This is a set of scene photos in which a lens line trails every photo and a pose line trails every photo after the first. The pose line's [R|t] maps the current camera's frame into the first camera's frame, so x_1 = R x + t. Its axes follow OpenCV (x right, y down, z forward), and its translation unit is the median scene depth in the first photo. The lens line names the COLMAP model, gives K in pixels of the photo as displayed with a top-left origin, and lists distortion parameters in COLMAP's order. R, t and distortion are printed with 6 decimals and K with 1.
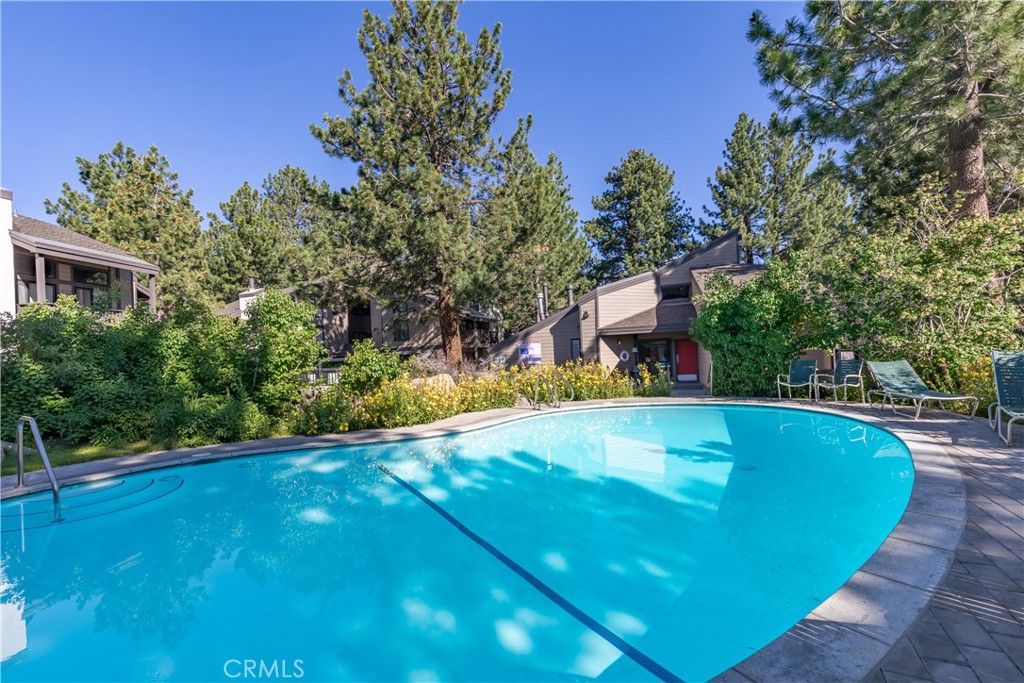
lens RADIAL K [[479.1, 0, 512.0], [0, 479.1, 341.5], [0, 0, 1]] dist [0.000199, -0.000031]
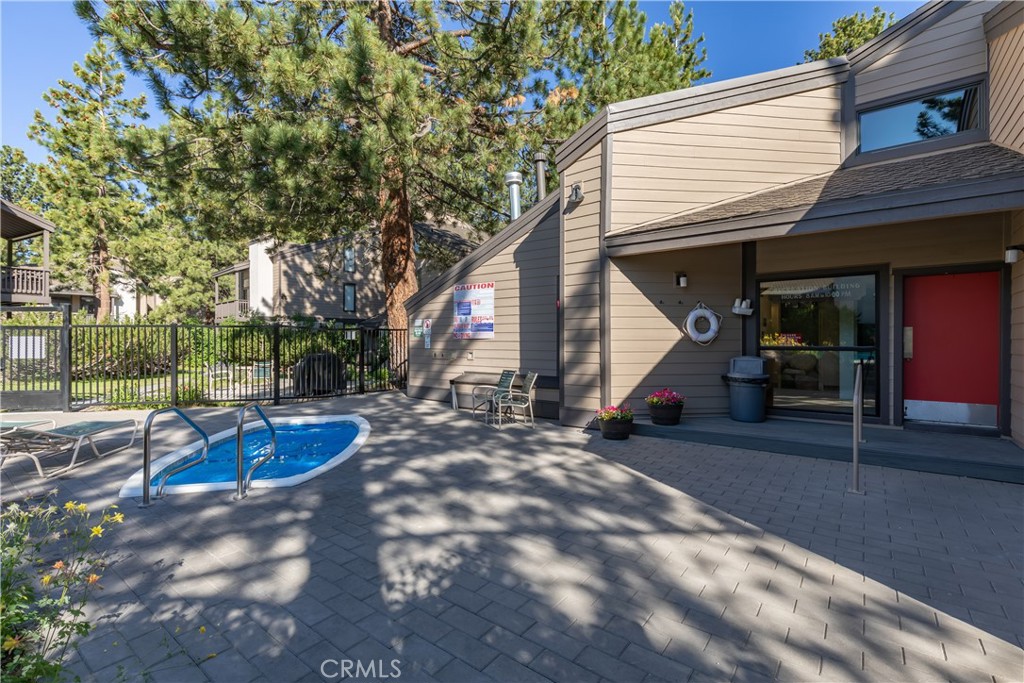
lens RADIAL K [[459.0, 0, 512.0], [0, 459.0, 341.5], [0, 0, 1]] dist [0.008842, -0.000019]
pose [[0.931205, 0.043797, -0.361855, 0.226960], [-0.023961, 0.997963, 0.059126, 0.026482], [0.363708, -0.046388, 0.930357, 0.662690]]
